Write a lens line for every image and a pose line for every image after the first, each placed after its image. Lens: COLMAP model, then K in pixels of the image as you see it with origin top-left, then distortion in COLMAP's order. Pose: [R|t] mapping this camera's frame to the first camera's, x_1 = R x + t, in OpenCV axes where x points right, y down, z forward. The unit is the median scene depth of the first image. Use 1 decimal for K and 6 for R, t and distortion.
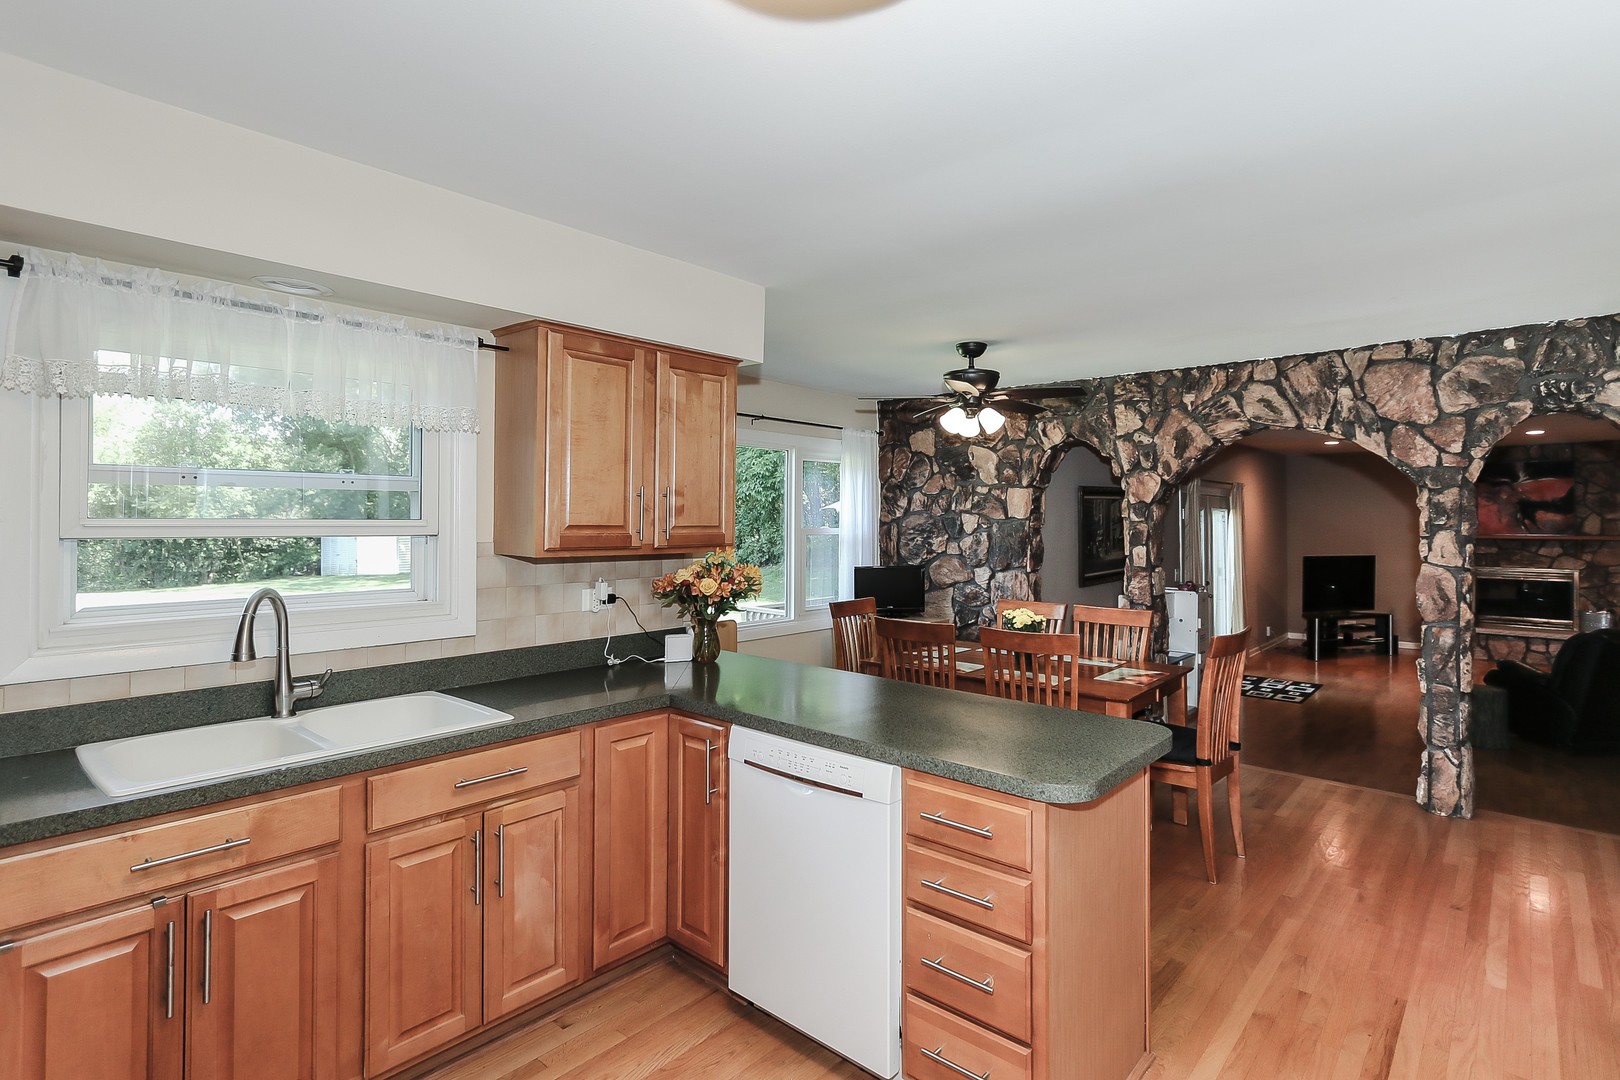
lens RADIAL K [[815.0, 0, 800.5], [0, 815.0, 514.7], [0, 0, 1]] dist [-0.000380, 0.002069]
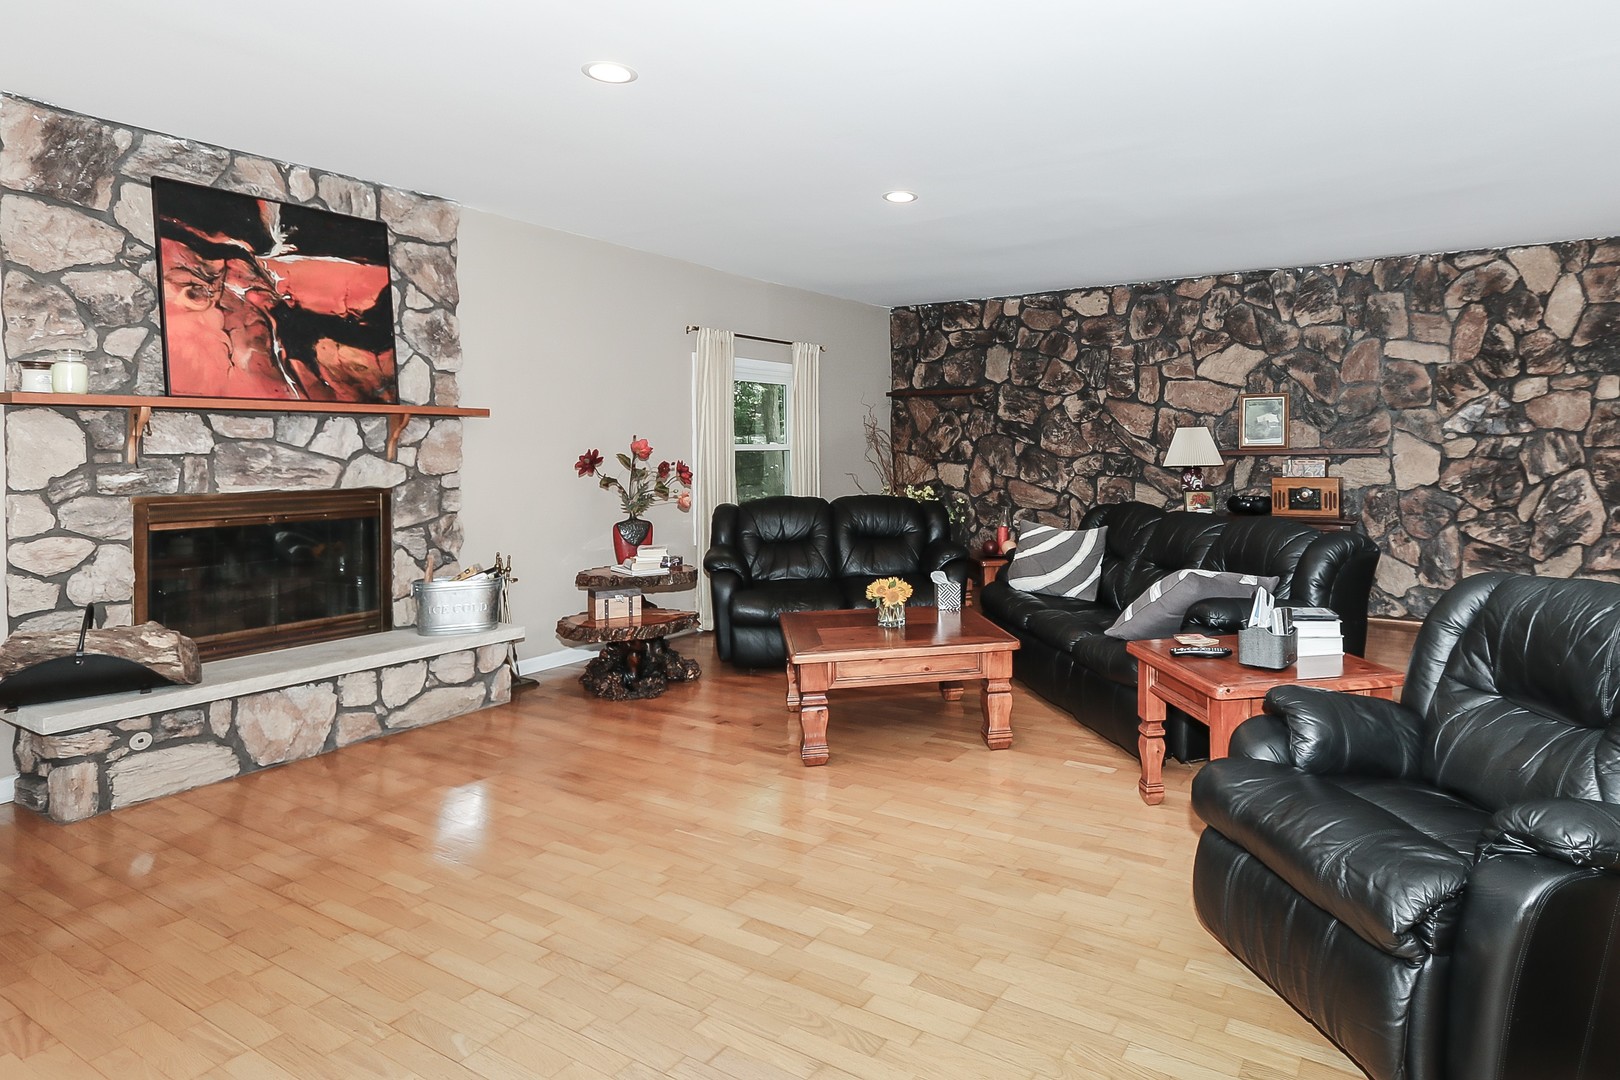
lens RADIAL K [[815.0, 0, 872.3], [0, 815.0, 469.9], [0, 0, 1]] dist [-0.000380, 0.002069]
pose [[-0.228322, -0.016669, 0.973443, 1.075361], [0.002534, 0.999840, 0.017715, 0.116637], [-0.973582, 0.006511, -0.228244, 1.908262]]
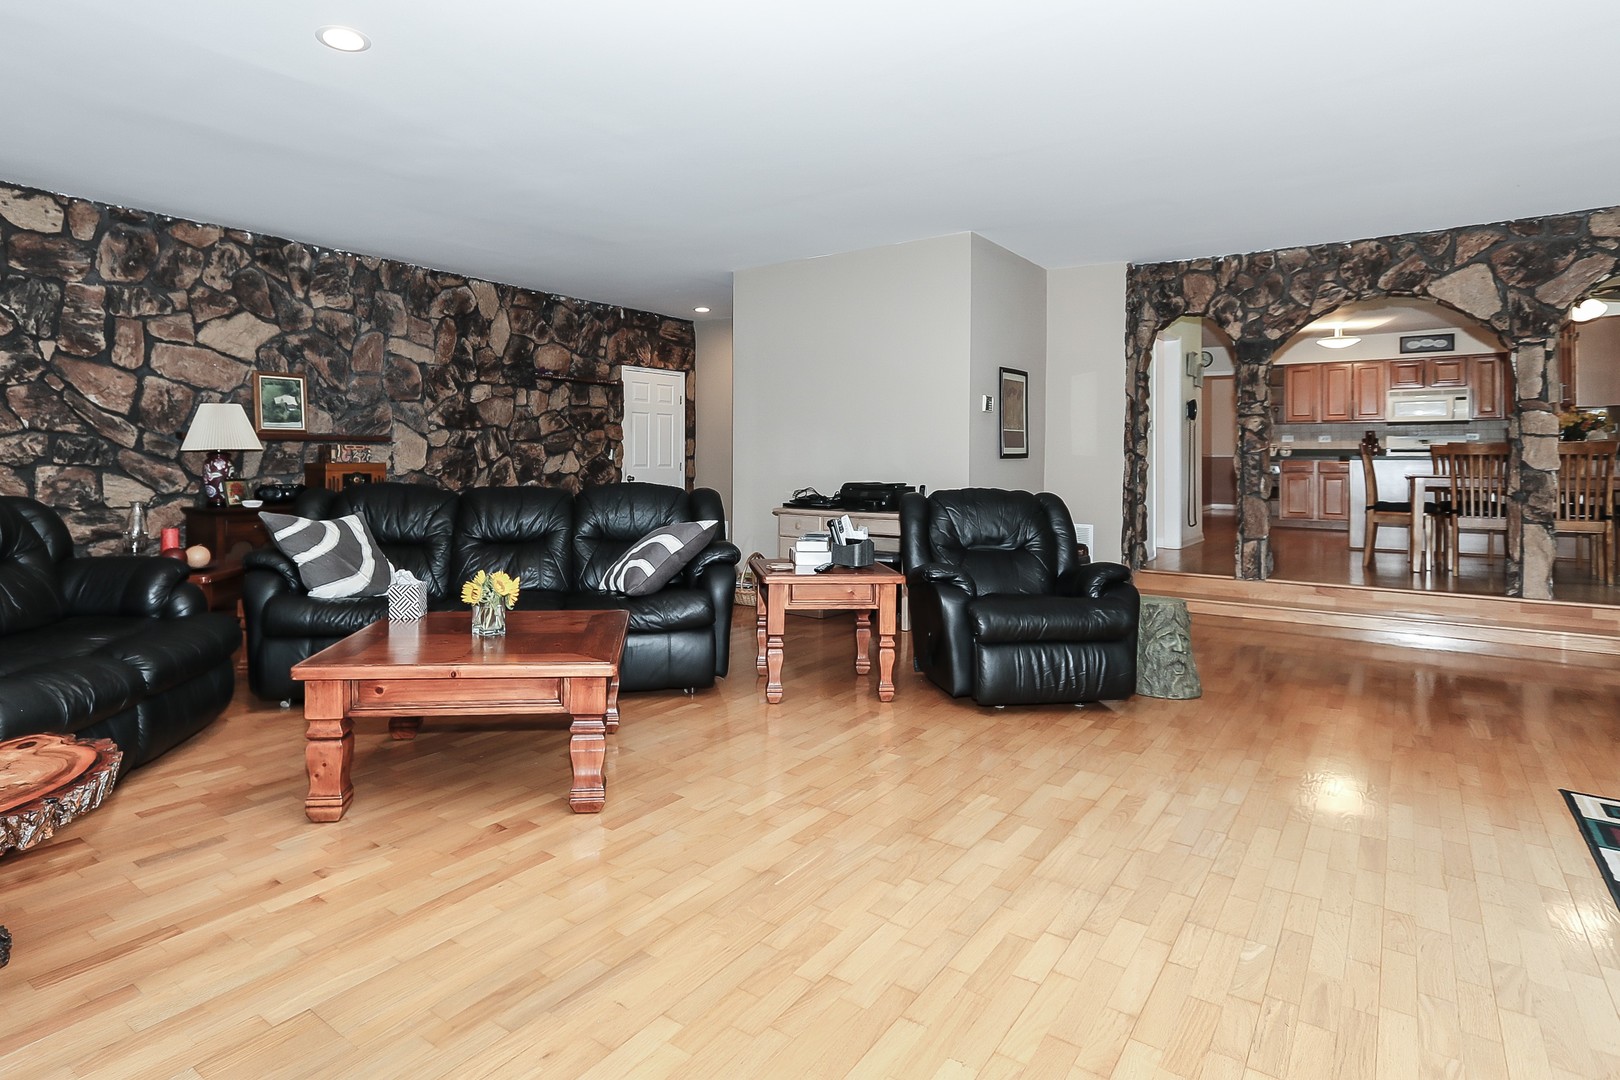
lens RADIAL K [[854.3, 0, 752.0], [0, 854.3, 459.4], [0, 0, 1]] dist [0.000229, 0.001356]
pose [[-0.997184, -0.004010, -0.074880, 1.775871], [-0.003564, 0.999975, -0.006090, 0.161673], [0.074903, -0.005806, -0.997174, 2.414229]]
